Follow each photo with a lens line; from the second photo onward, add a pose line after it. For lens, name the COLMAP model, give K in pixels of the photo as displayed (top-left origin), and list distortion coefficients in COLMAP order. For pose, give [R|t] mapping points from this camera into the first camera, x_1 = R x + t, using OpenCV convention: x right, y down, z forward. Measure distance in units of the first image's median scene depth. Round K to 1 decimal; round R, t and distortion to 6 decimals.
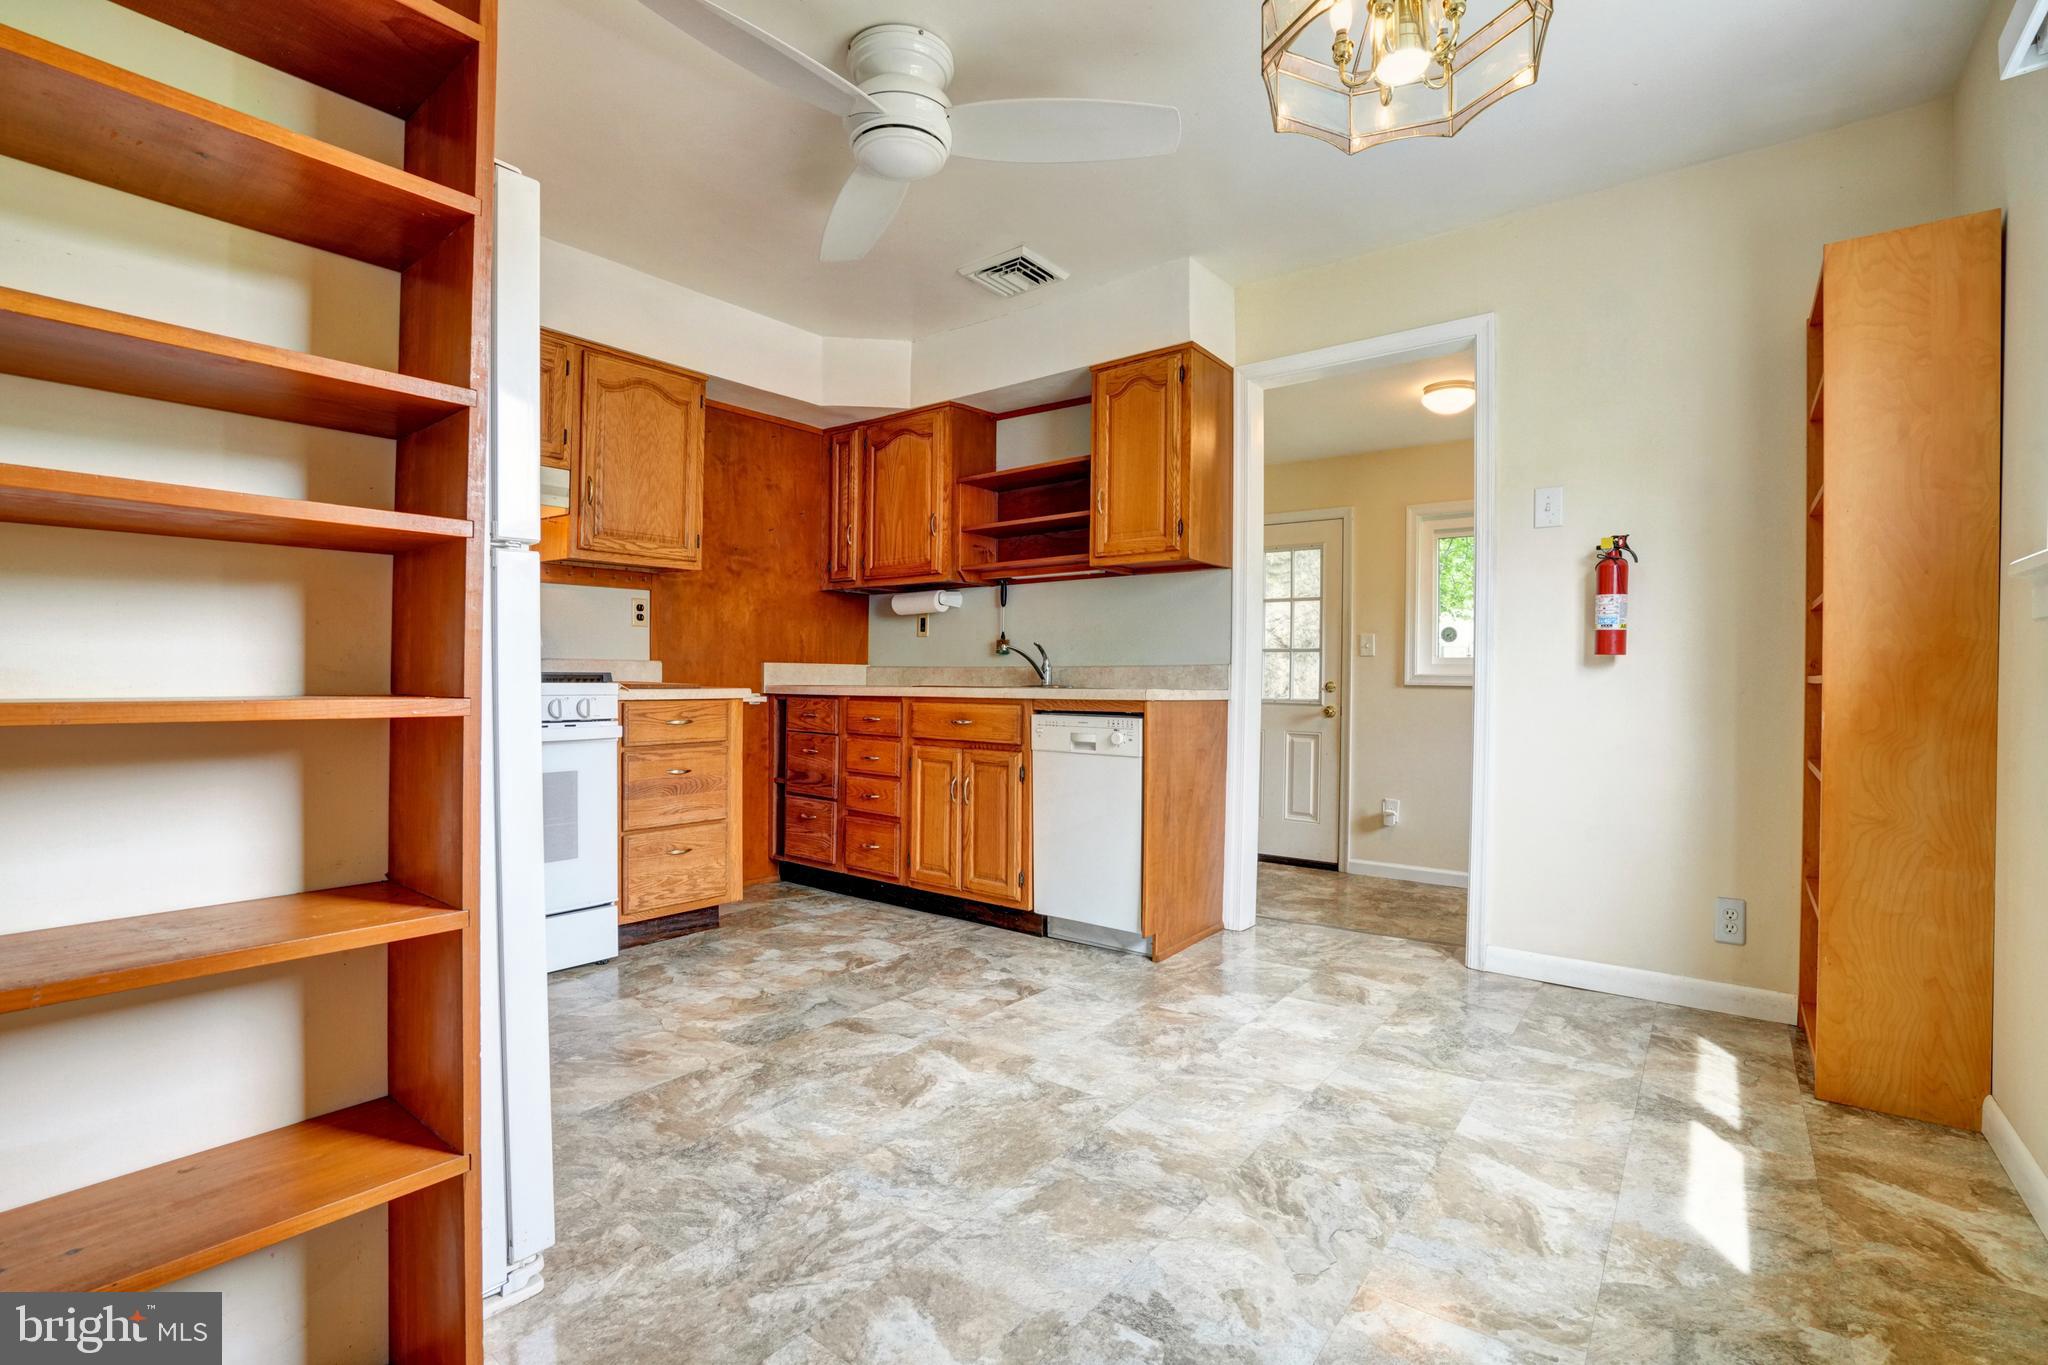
lens RADIAL K [[940.6, 0, 1018.6], [0, 940.6, 682.1], [0, 0, 1]] dist [-0.078064, 0.044413]
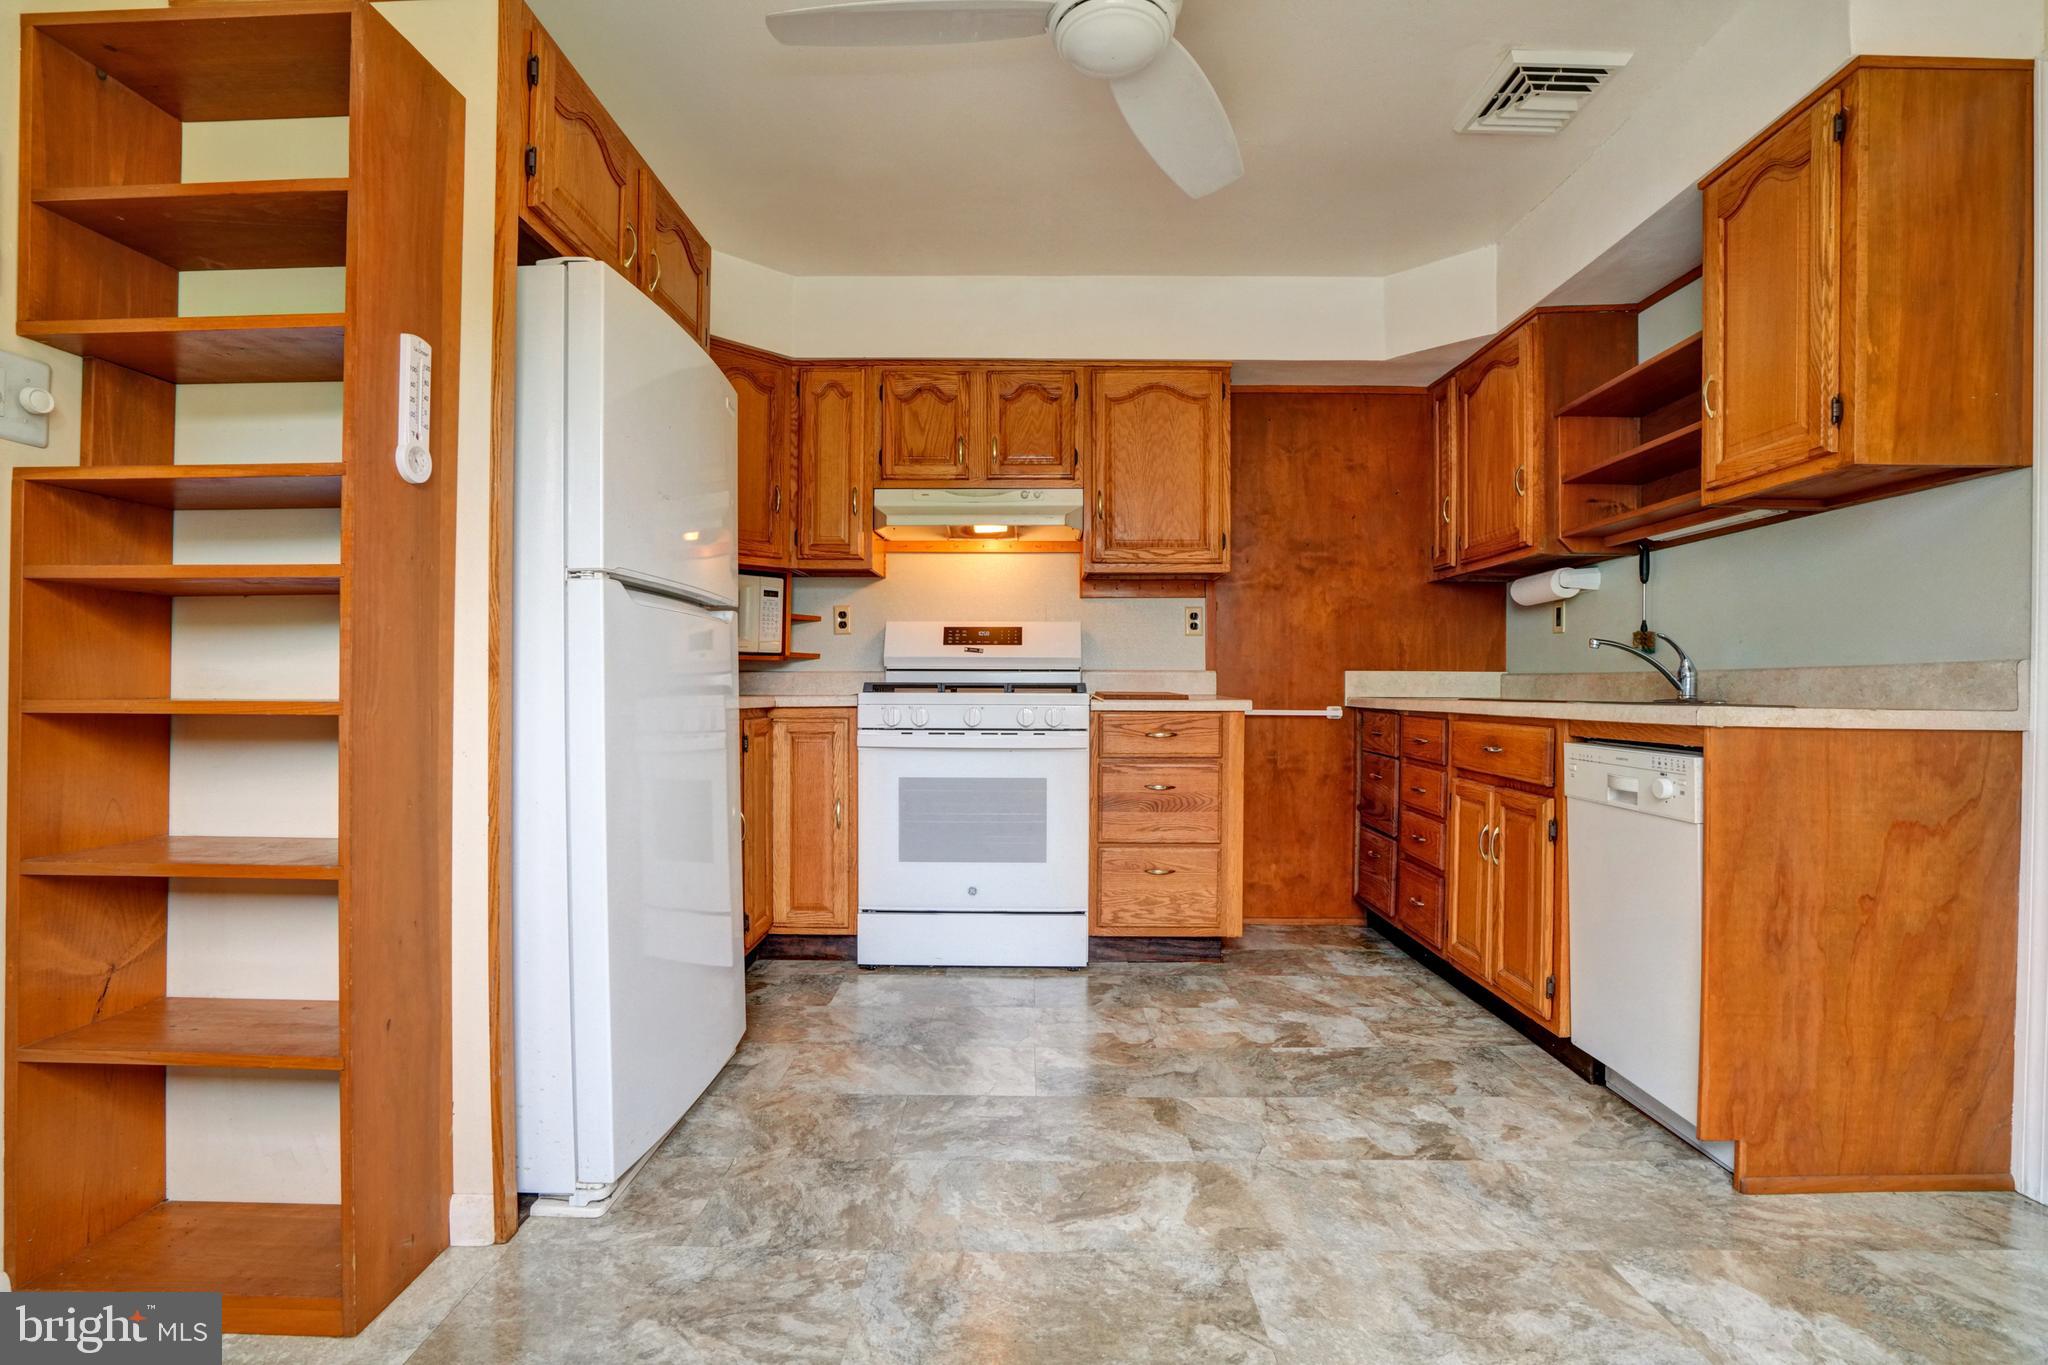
lens RADIAL K [[940.8, 0, 1017.5], [0, 940.8, 681.8], [0, 0, 1]] dist [-0.064657, 0.027371]
pose [[0.601130, -0.006885, -0.799121, 0.319479], [-0.003452, 0.999931, -0.011212, 0.000266], [0.799144, 0.009498, 0.601065, 0.315593]]
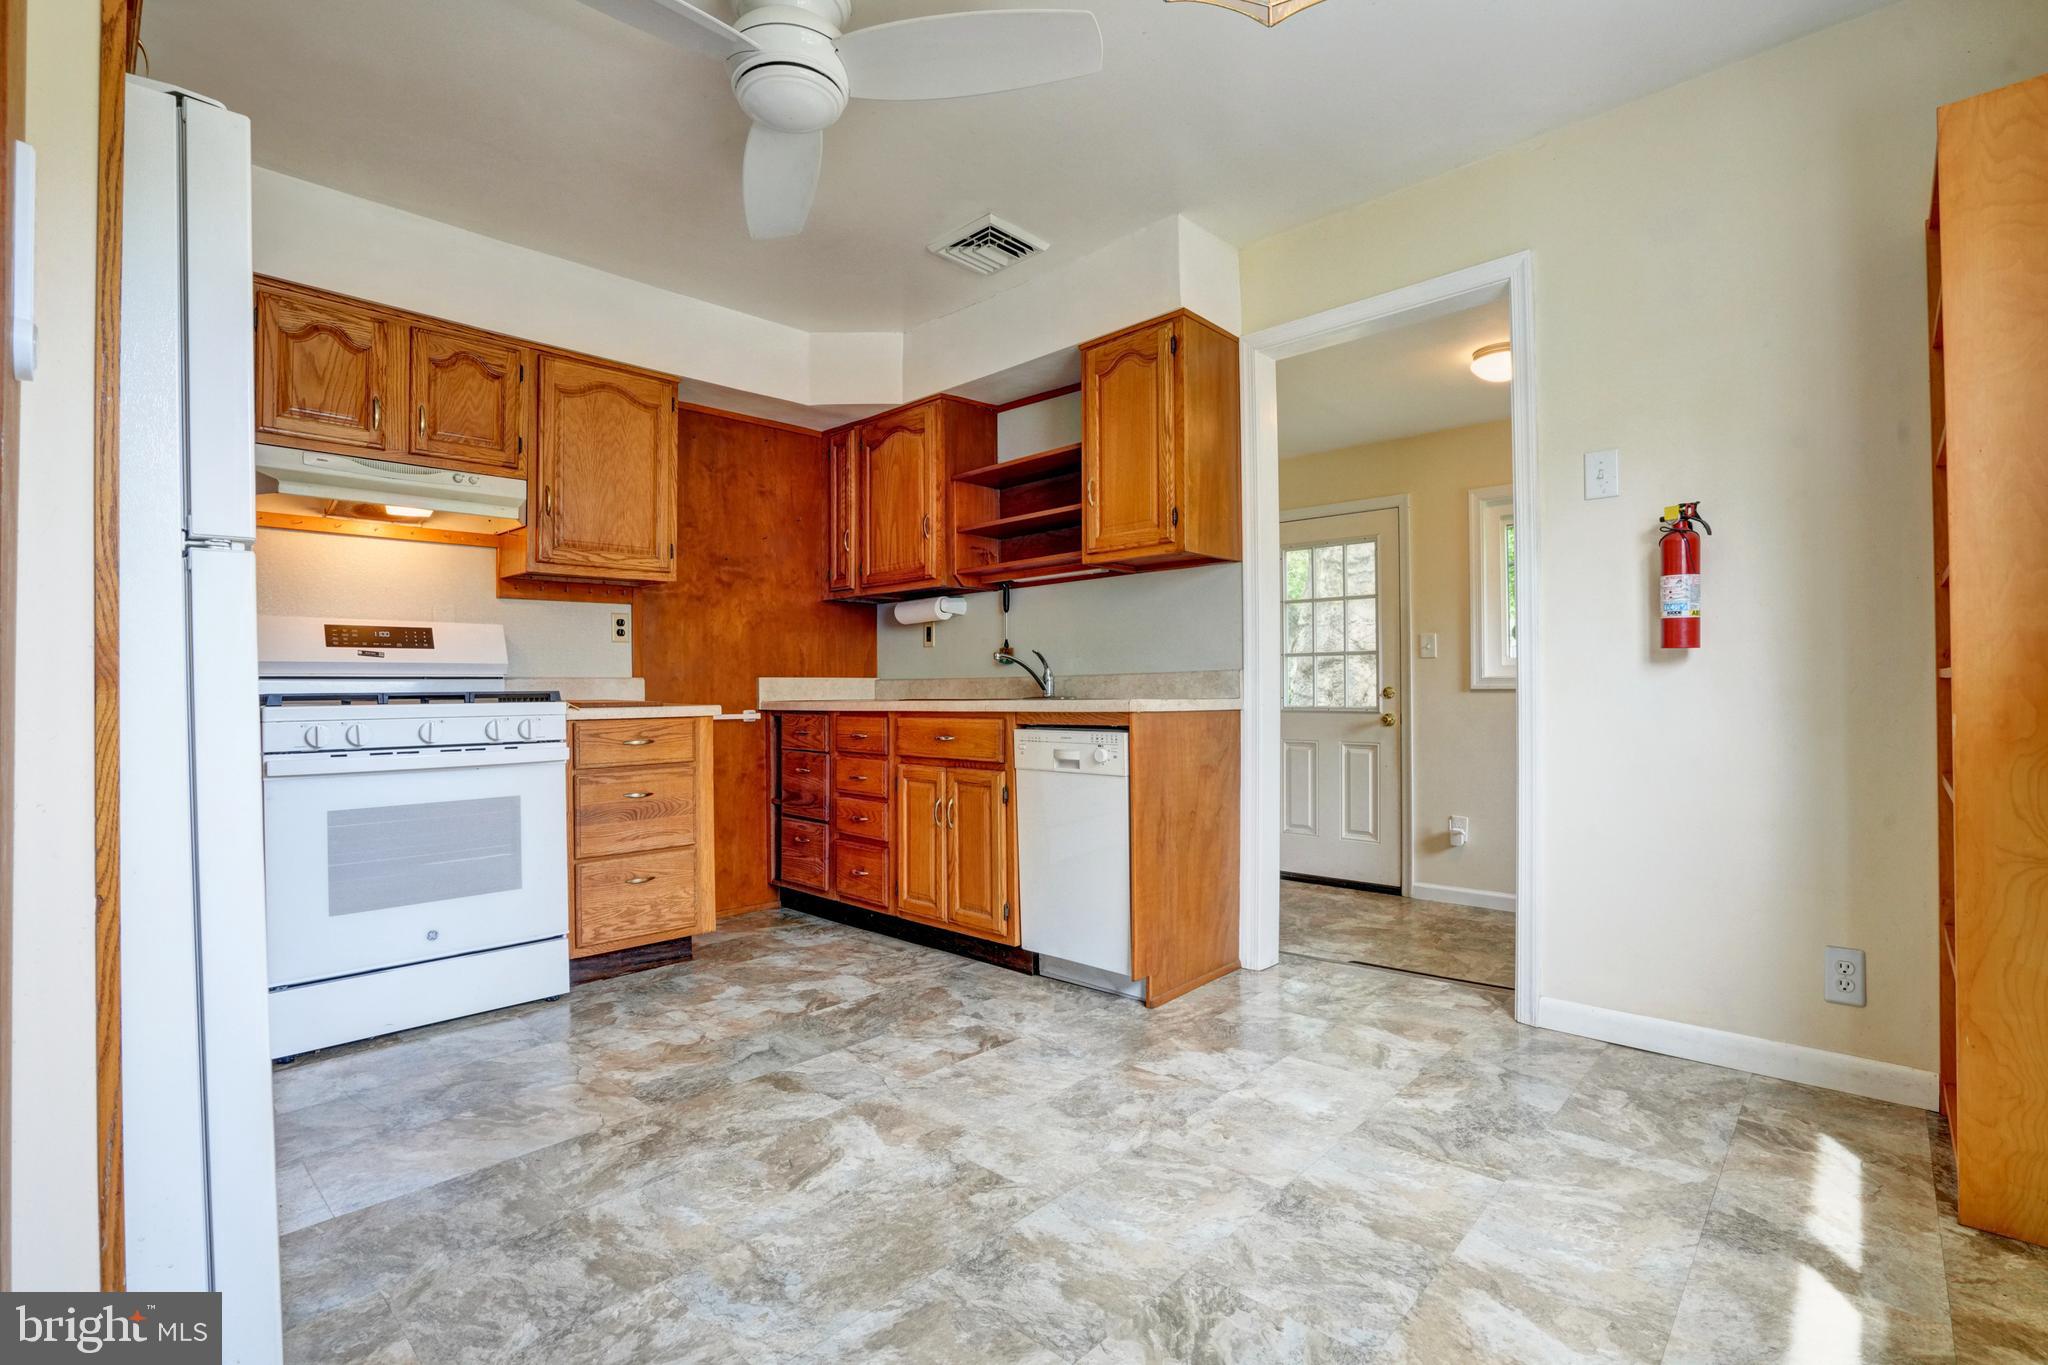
lens RADIAL K [[940.8, 0, 1017.5], [0, 940.8, 681.8], [0, 0, 1]] dist [-0.064657, 0.027371]
pose [[0.994693, -0.018468, -0.101217, 0.115795], [0.017235, 0.999766, -0.013043, 0.000704], [0.101434, 0.011229, 0.994779, 0.104267]]
